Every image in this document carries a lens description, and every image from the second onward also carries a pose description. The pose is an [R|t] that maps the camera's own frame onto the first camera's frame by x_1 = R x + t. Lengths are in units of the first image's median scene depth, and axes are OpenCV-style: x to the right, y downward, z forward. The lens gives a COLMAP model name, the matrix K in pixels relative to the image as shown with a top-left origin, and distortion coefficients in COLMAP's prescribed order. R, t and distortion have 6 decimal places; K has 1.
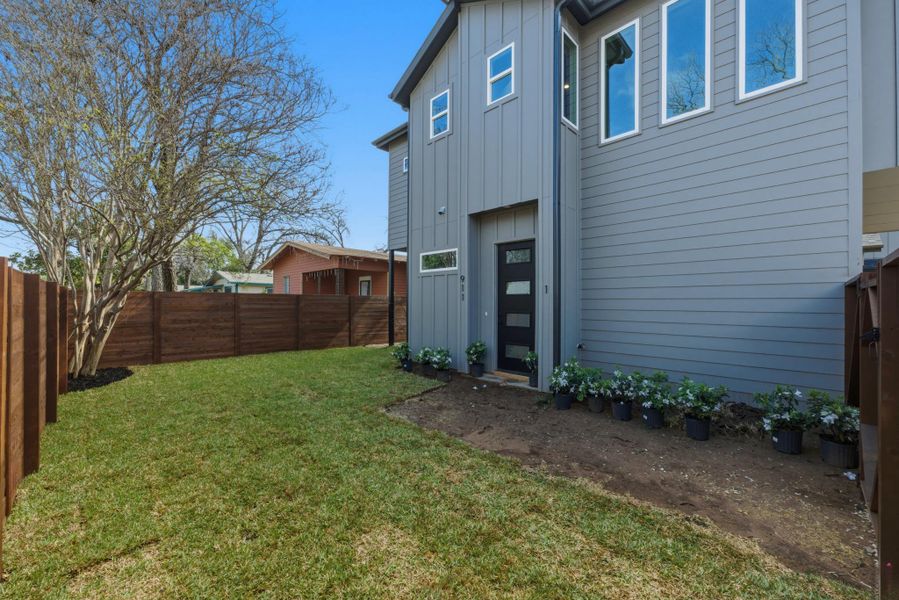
lens RADIAL K [[350.9, 0, 451.7], [0, 350.9, 301.2], [0, 0, 1]] dist [-0.003740, -0.000148]
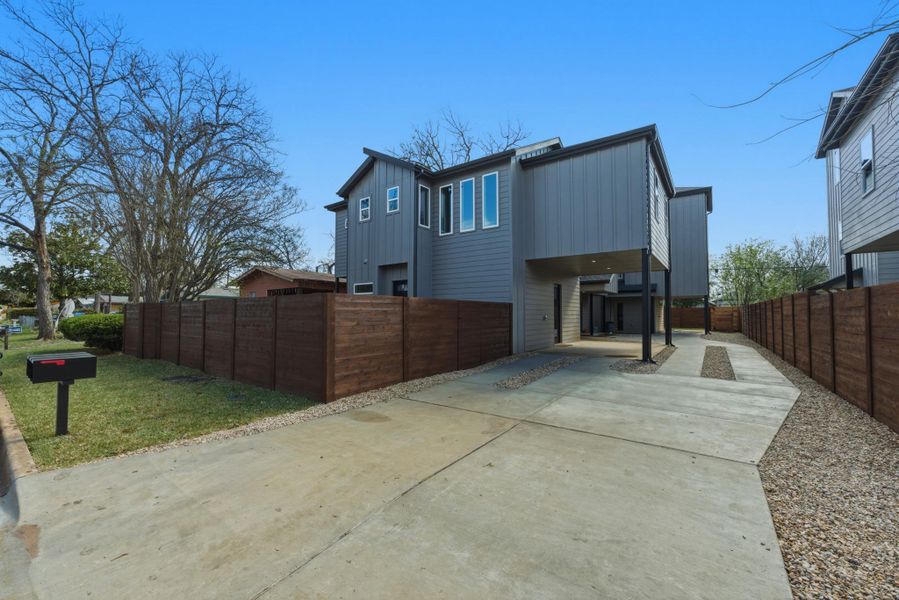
lens RADIAL K [[350.9, 0, 446.7], [0, 350.9, 299.0], [0, 0, 1]] dist [-0.003740, -0.000148]
pose [[0.990445, -0.002964, 0.137877, 0.137473], [0.007515, 0.999444, -0.032496, 0.005155], [-0.137704, 0.033222, 0.989916, -0.878161]]
